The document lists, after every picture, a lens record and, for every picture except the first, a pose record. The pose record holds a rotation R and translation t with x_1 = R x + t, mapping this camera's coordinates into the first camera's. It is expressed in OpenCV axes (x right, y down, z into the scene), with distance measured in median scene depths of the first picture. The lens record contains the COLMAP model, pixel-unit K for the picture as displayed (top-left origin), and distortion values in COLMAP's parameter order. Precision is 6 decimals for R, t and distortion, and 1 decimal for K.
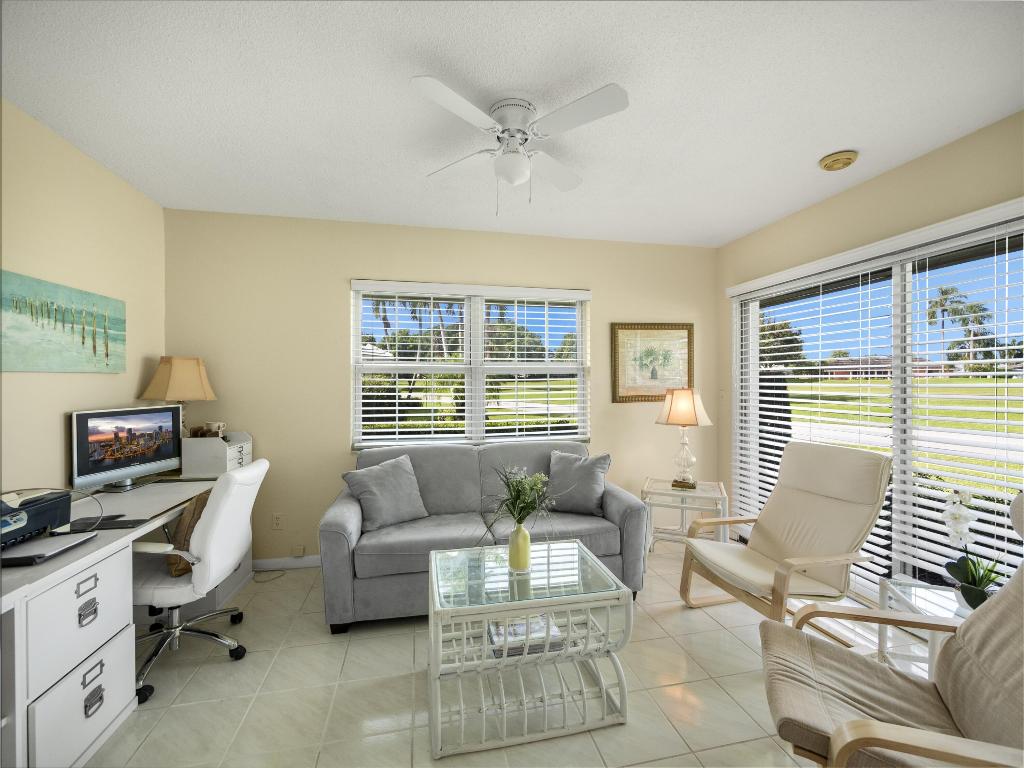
lens RADIAL K [[445.1, 0, 514.4], [0, 445.1, 382.7], [0, 0, 1]] dist [-0.001301, -0.000242]
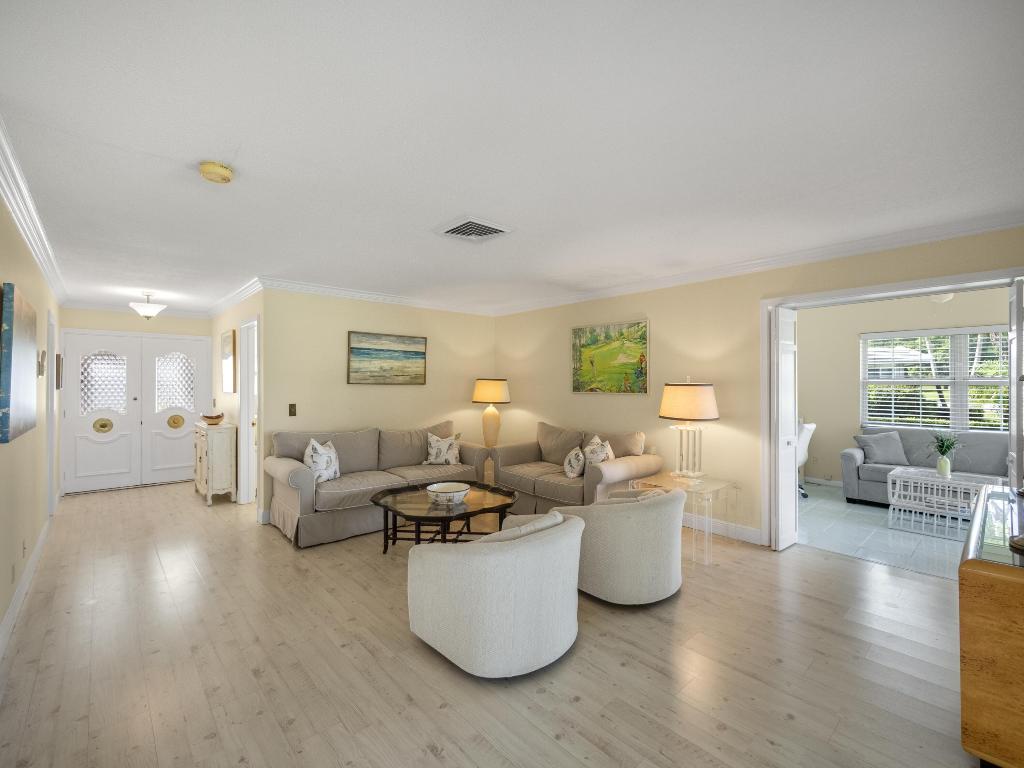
lens RADIAL K [[445.1, 0, 513.6], [0, 445.1, 382.2], [0, 0, 1]] dist [-0.001301, -0.000242]
pose [[0.507918, -0.003657, -0.861398, 0.470775], [-0.003062, 0.999977, -0.006051, -0.017640], [0.861400, 0.005711, 0.507895, -1.122667]]
